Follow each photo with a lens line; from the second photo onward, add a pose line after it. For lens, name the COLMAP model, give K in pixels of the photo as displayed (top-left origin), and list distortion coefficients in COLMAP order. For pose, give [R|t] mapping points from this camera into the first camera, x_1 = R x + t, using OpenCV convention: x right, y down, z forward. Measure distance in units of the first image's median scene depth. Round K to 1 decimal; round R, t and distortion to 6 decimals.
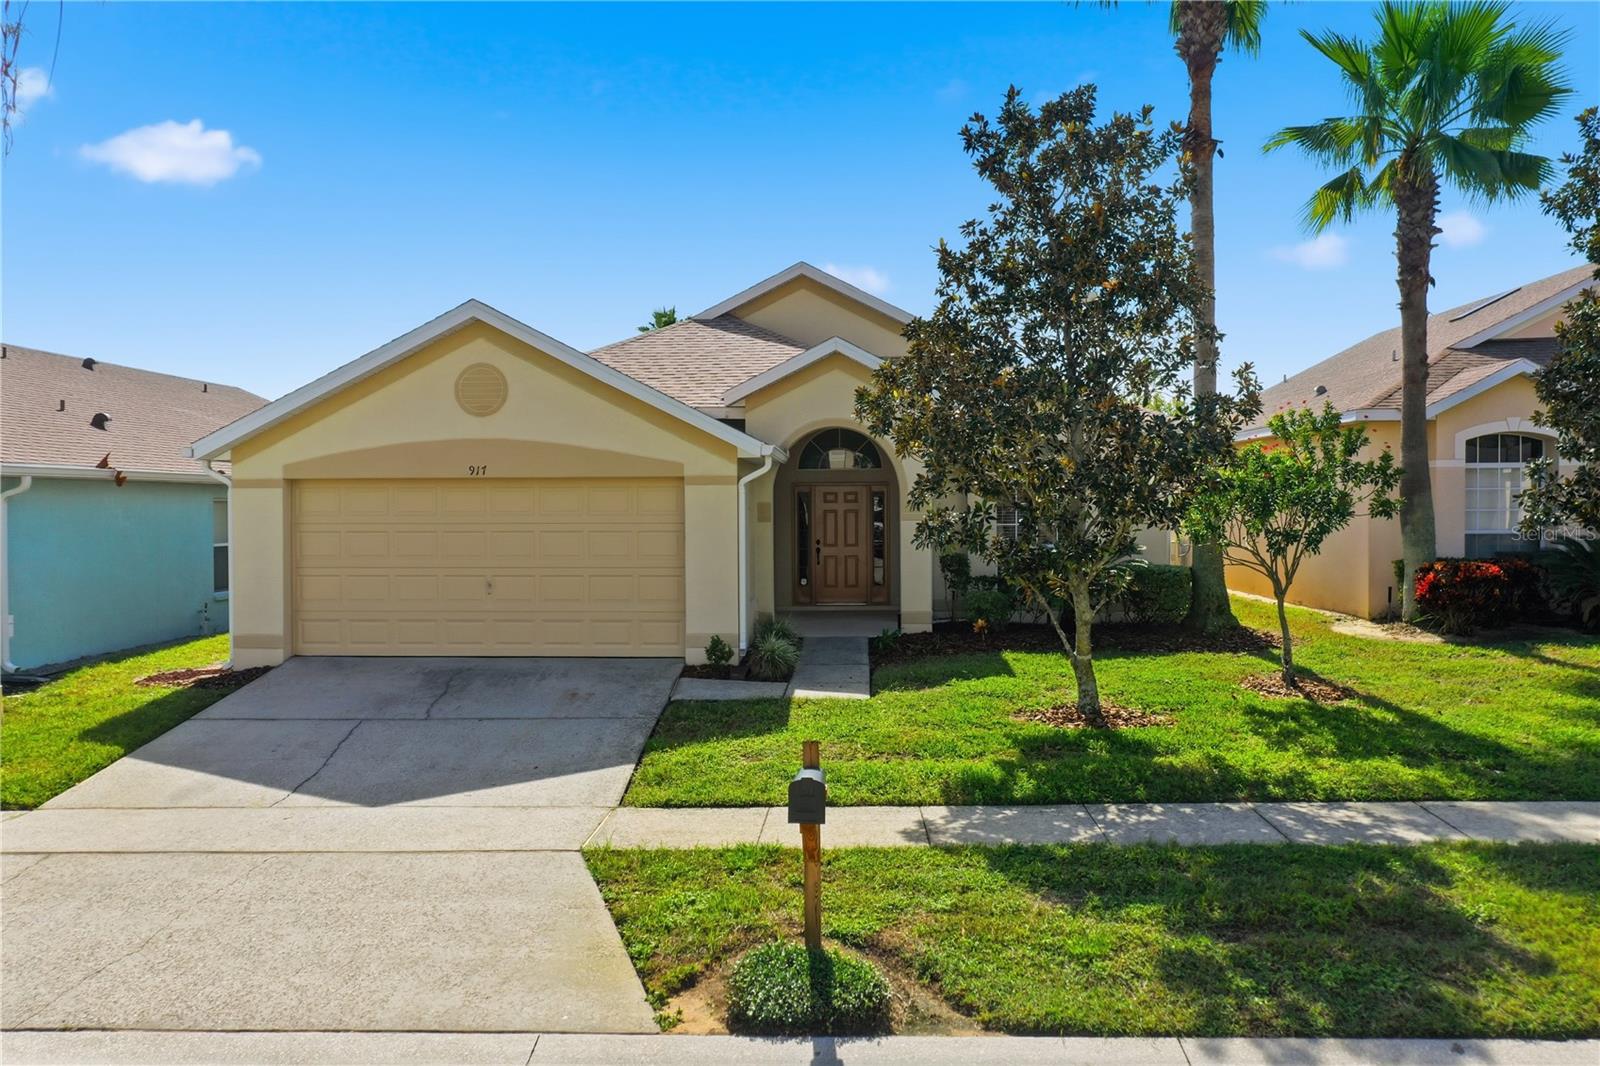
lens RADIAL K [[1267.3, 0, 801.6], [0, 1267.3, 524.0], [0, 0, 1]] dist [0.009677, -0.005574]
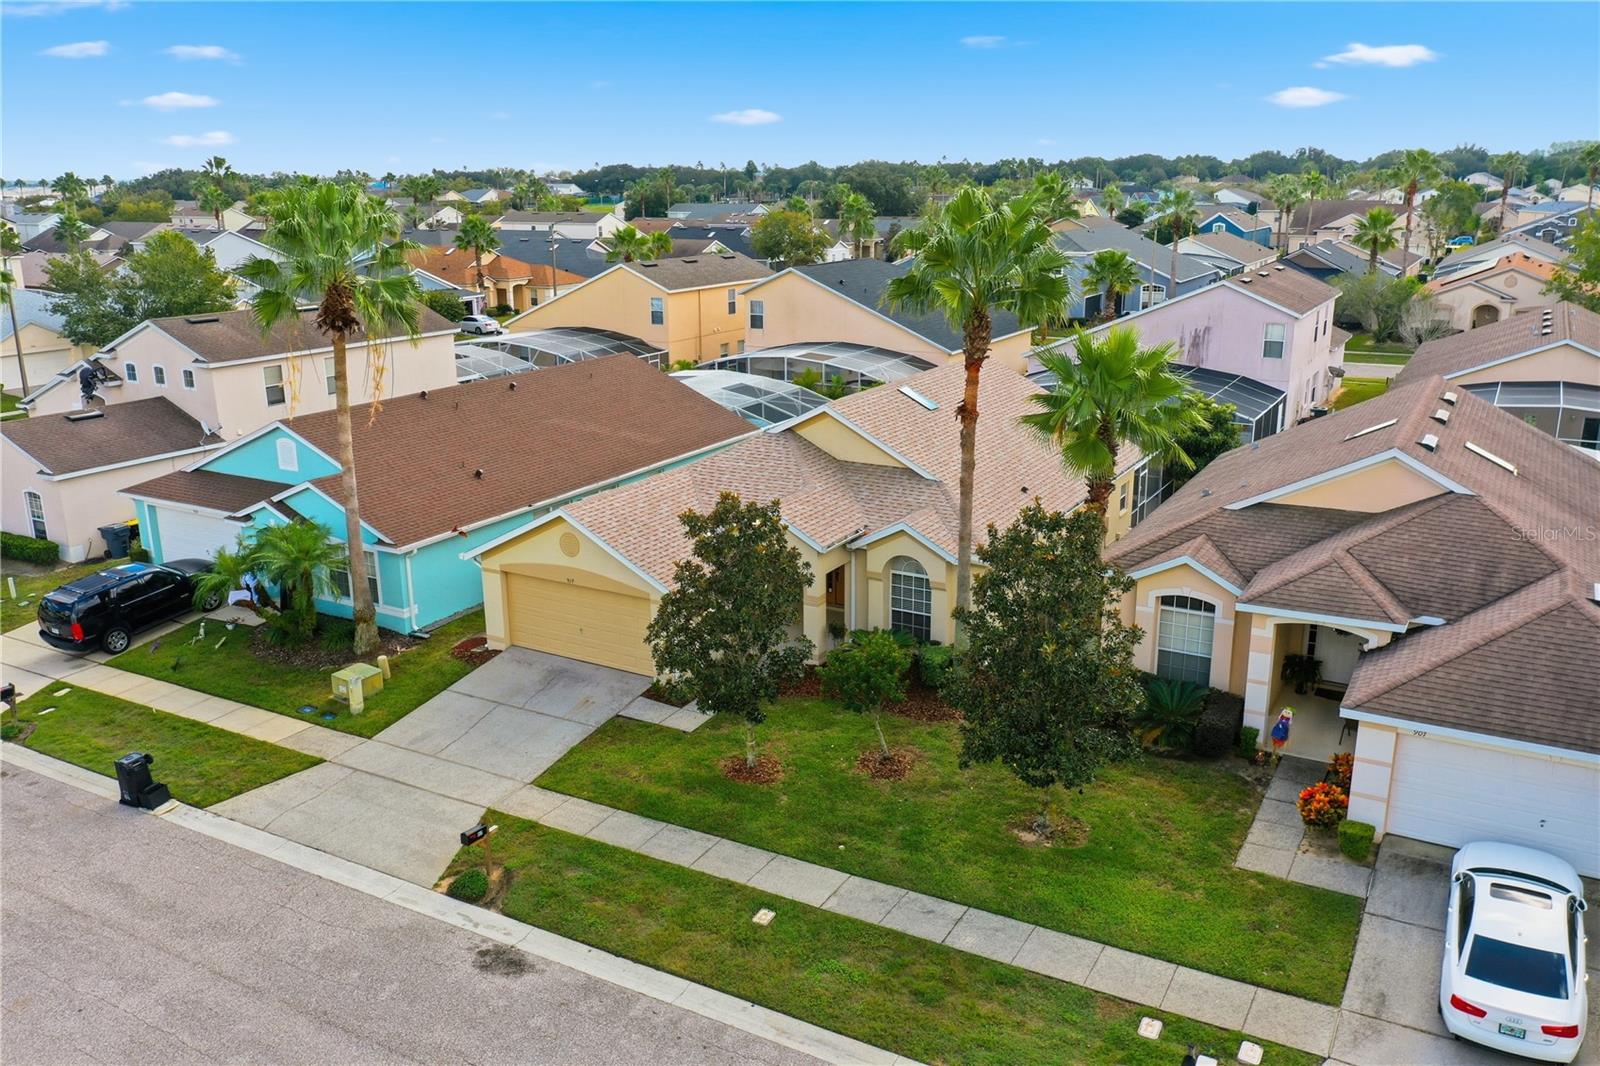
lens RADIAL K [[1254.9, 0, 802.5], [0, 1254.9, 534.4], [0, 0, 1]] dist [0.010310, -0.001893]
pose [[0.889781, 0.123613, -0.439329, 1.180916], [-0.004382, 0.964891, 0.262613, -0.790528], [0.456367, -0.231742, 0.859083, -0.714580]]
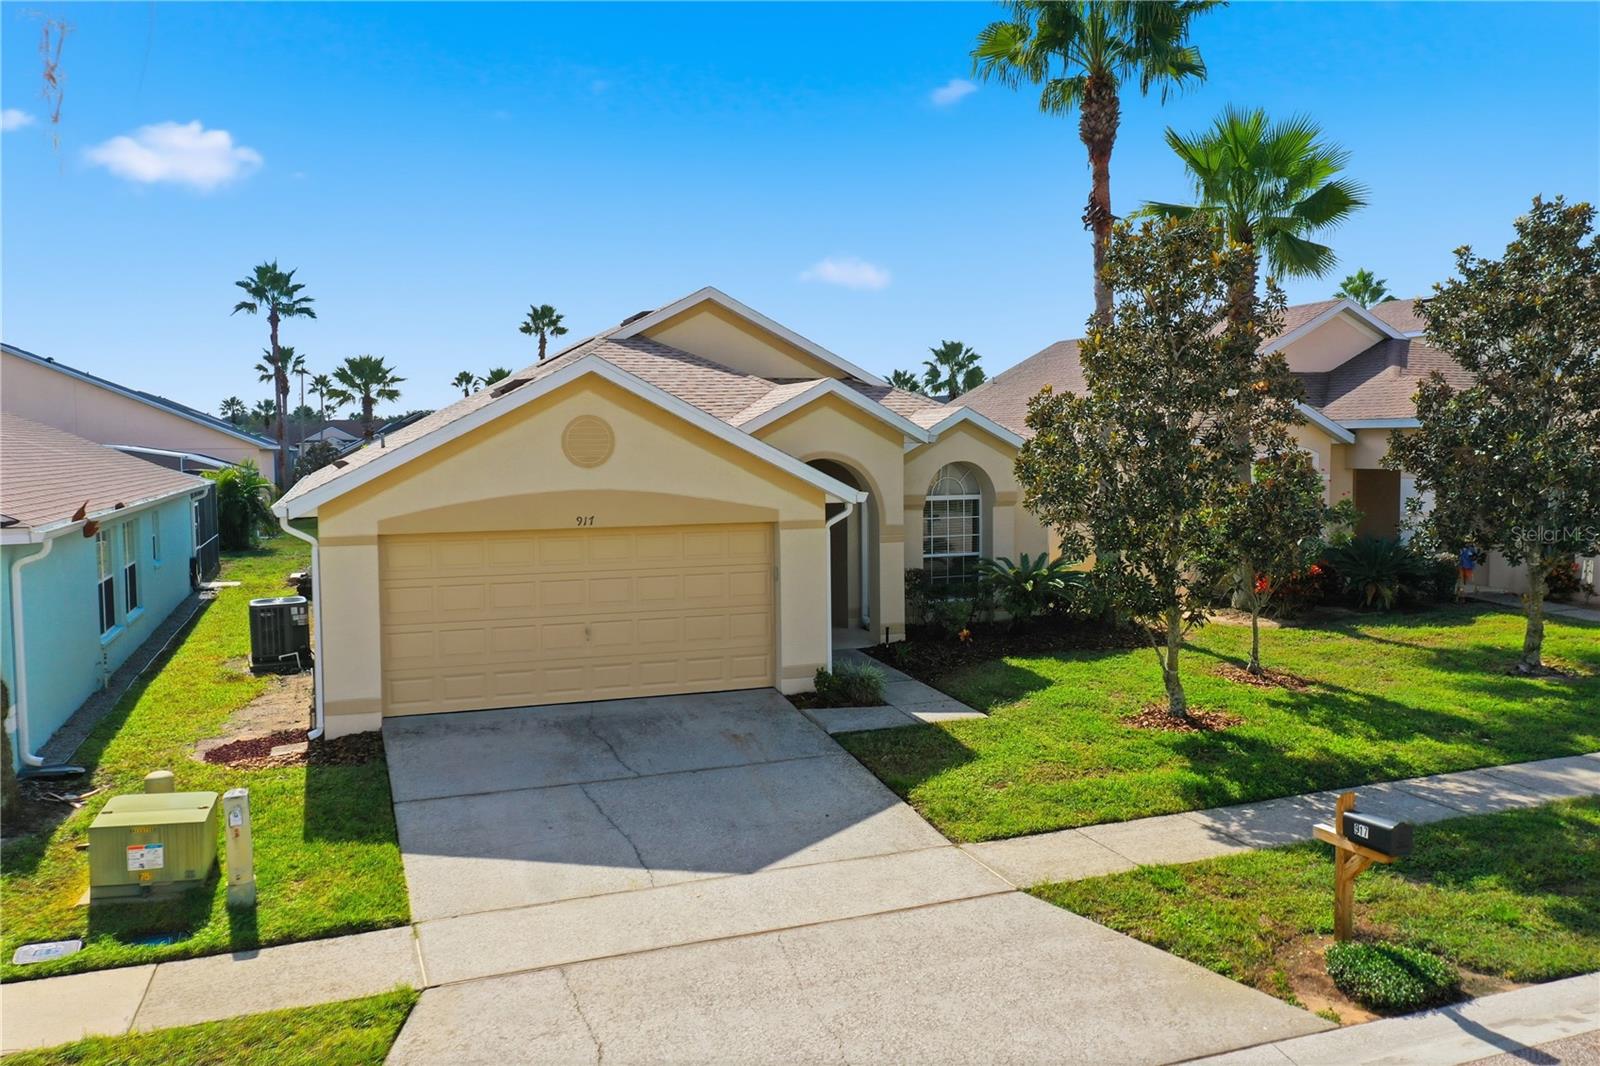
lens RADIAL K [[1267.3, 0, 801.6], [0, 1267.3, 524.0], [0, 0, 1]] dist [0.009677, -0.005574]
pose [[0.921720, -0.029484, 0.386732, -0.574276], [0.012855, 0.998881, 0.045517, -0.098553], [-0.387642, -0.036982, 0.921068, 0.004824]]
